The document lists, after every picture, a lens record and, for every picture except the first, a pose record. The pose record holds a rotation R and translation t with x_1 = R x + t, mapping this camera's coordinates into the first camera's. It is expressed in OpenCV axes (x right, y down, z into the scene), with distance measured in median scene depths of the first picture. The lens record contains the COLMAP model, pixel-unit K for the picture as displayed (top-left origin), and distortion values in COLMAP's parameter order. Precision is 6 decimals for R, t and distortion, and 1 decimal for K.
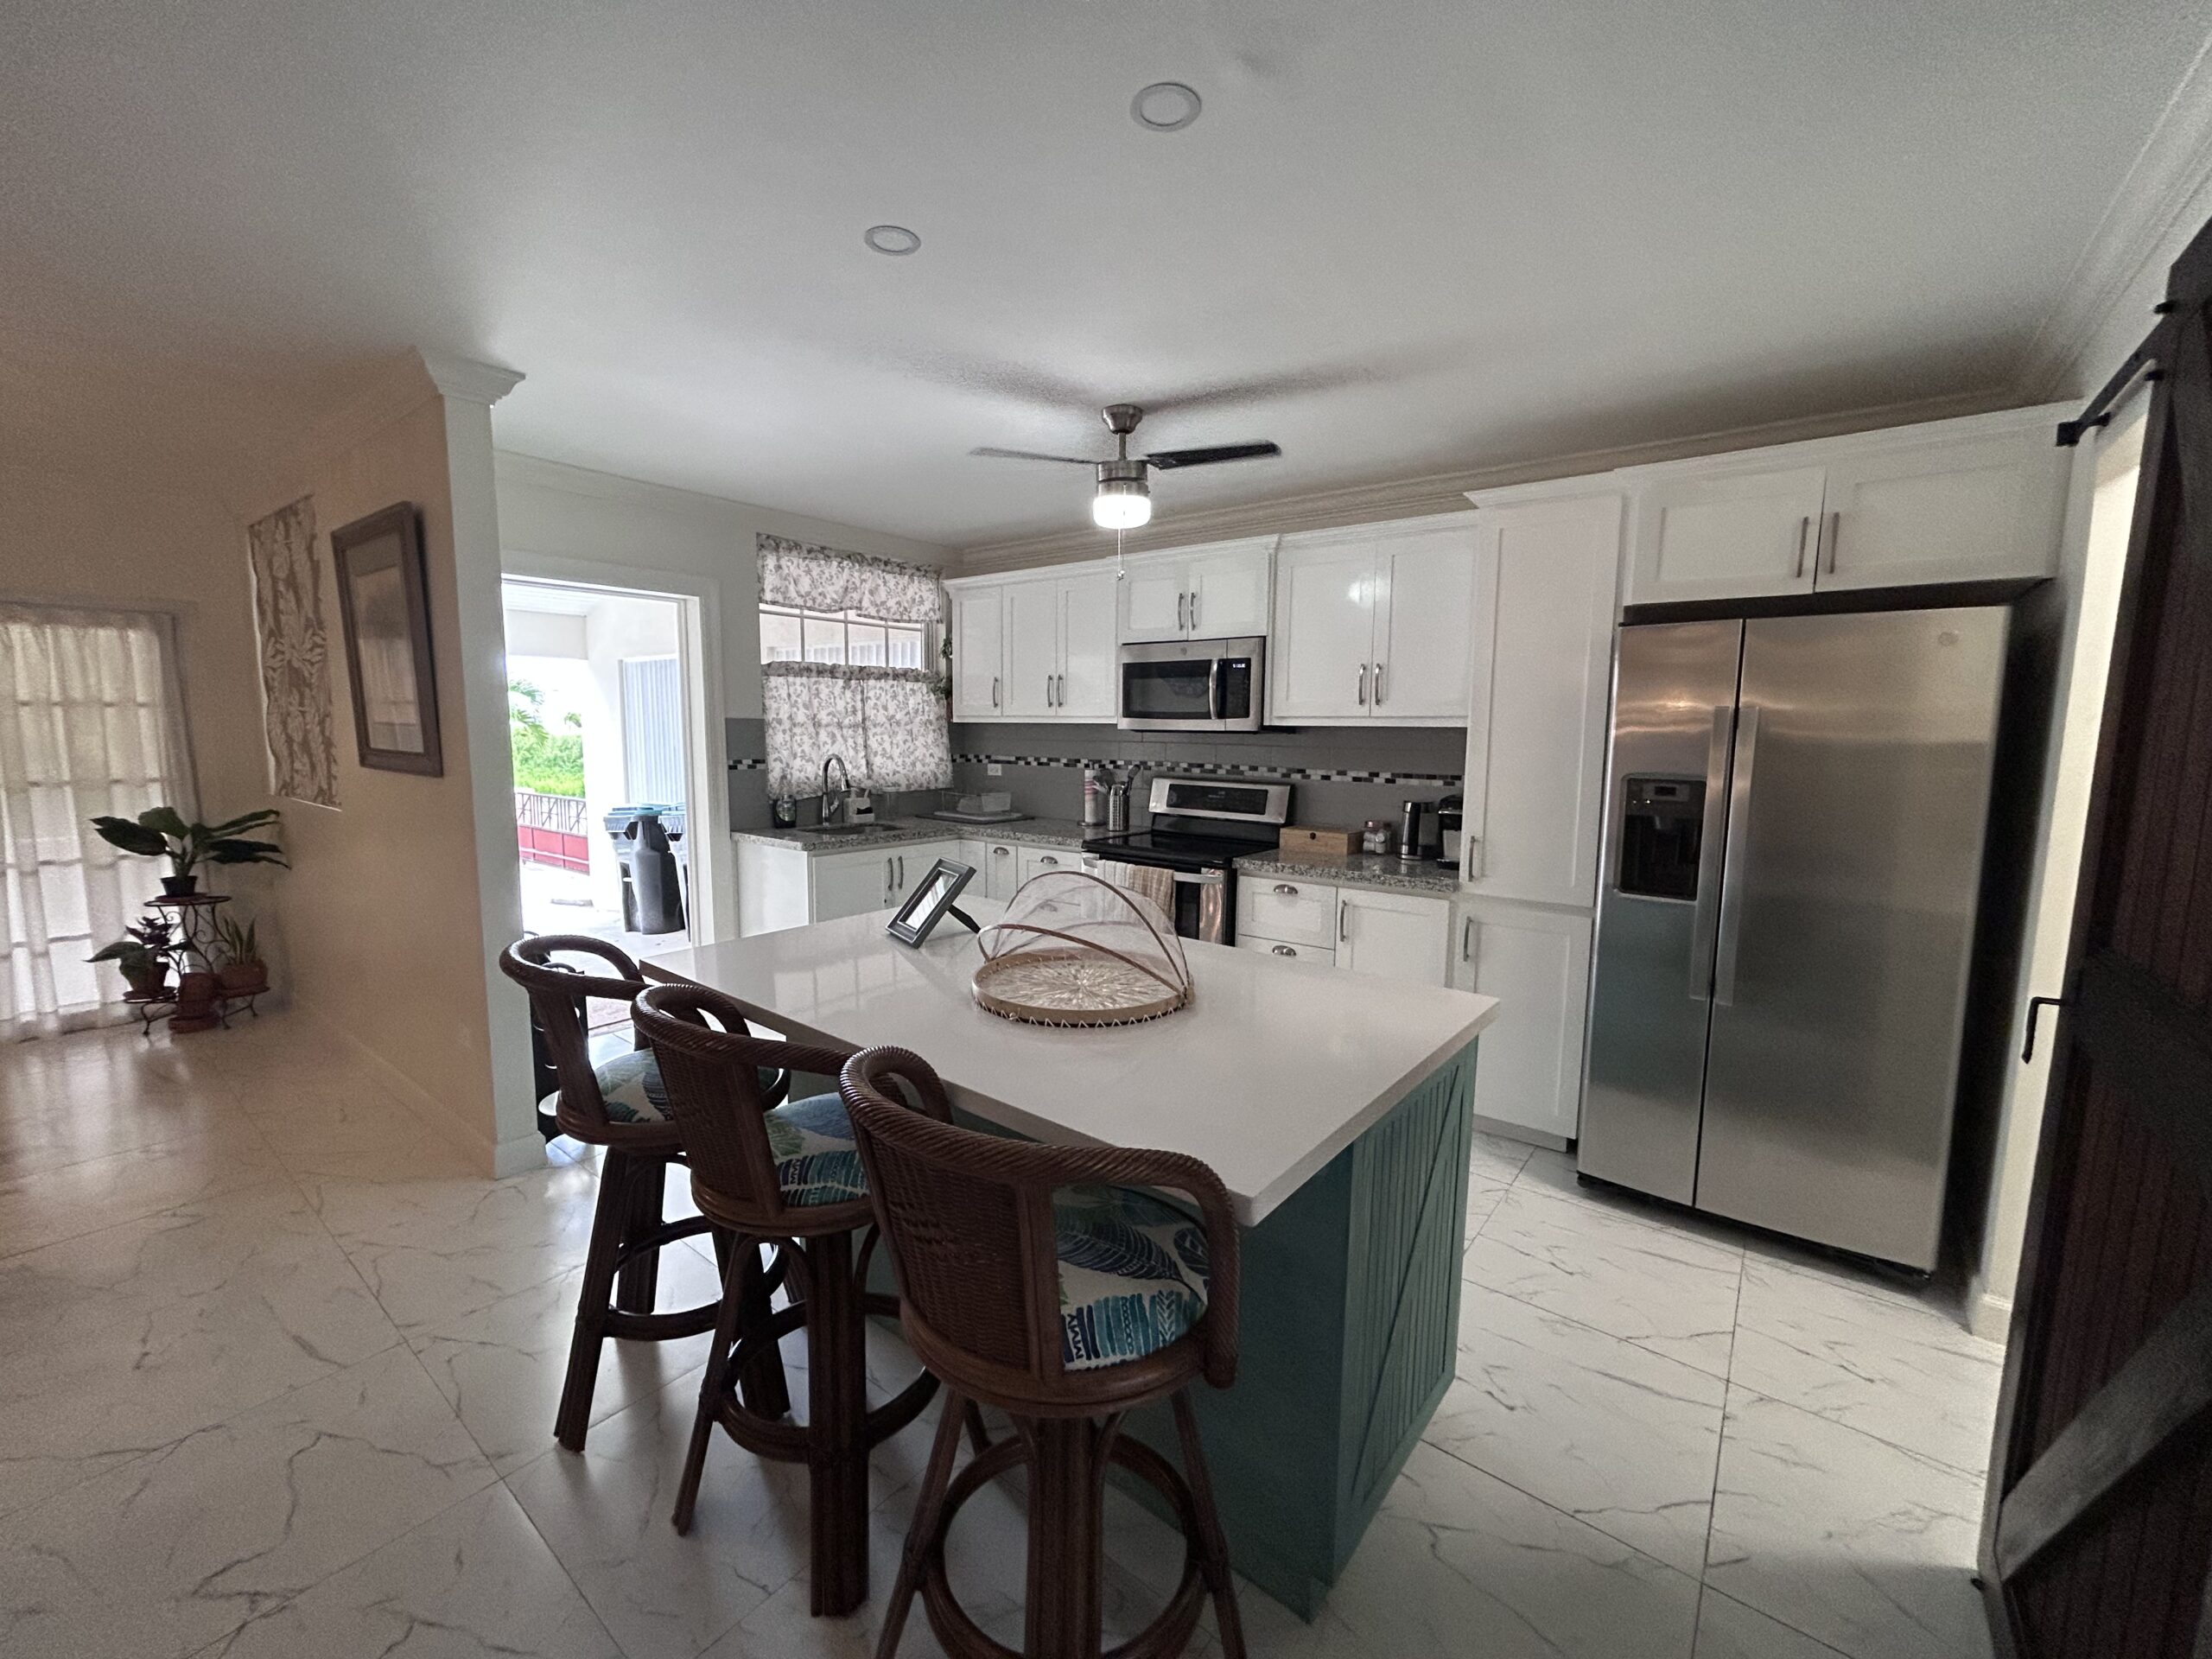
lens RADIAL K [[890.7, 0, 1102.5], [0, 890.7, 834.0], [0, 0, 1]] dist [-0.003811, 0.001130]
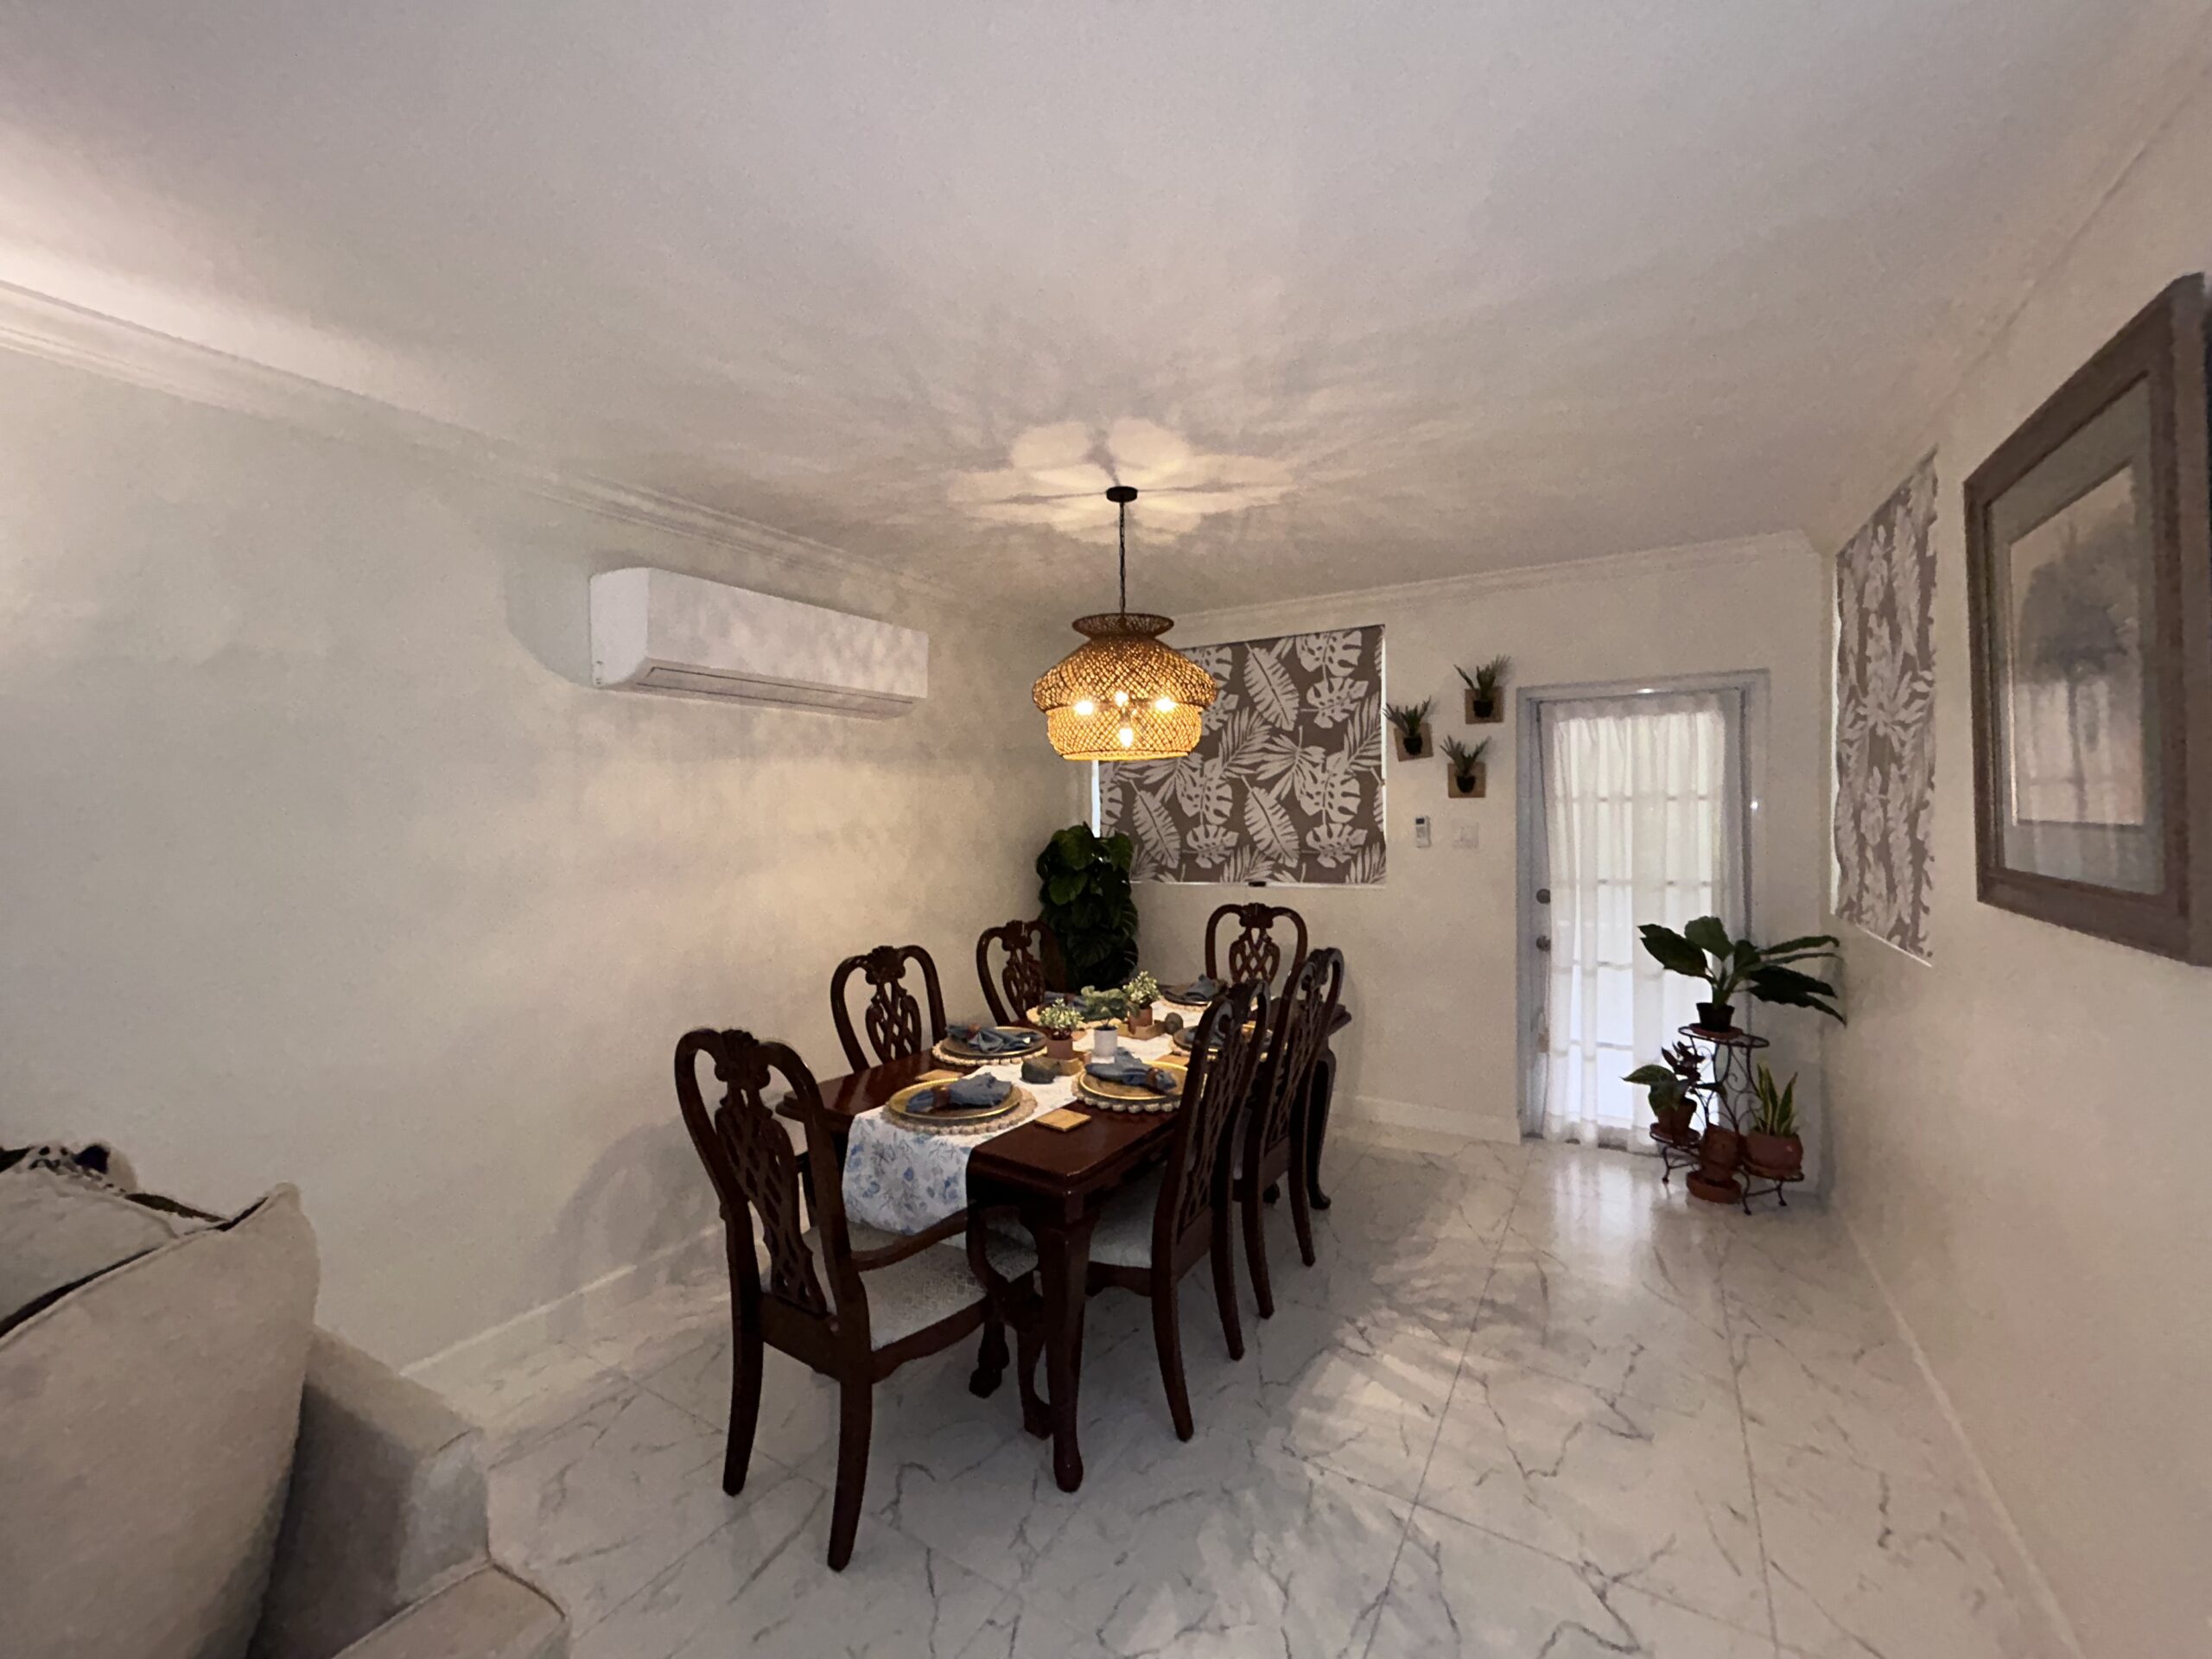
lens RADIAL K [[890.7, 0, 1096.9], [0, 890.7, 824.9], [0, 0, 1]] dist [-0.003811, 0.001130]
pose [[0.112300, 0.003051, -0.993670, -0.297305], [-0.109663, 0.993925, -0.009342, -0.047834], [0.987605, 0.110018, 0.111953, 0.336027]]
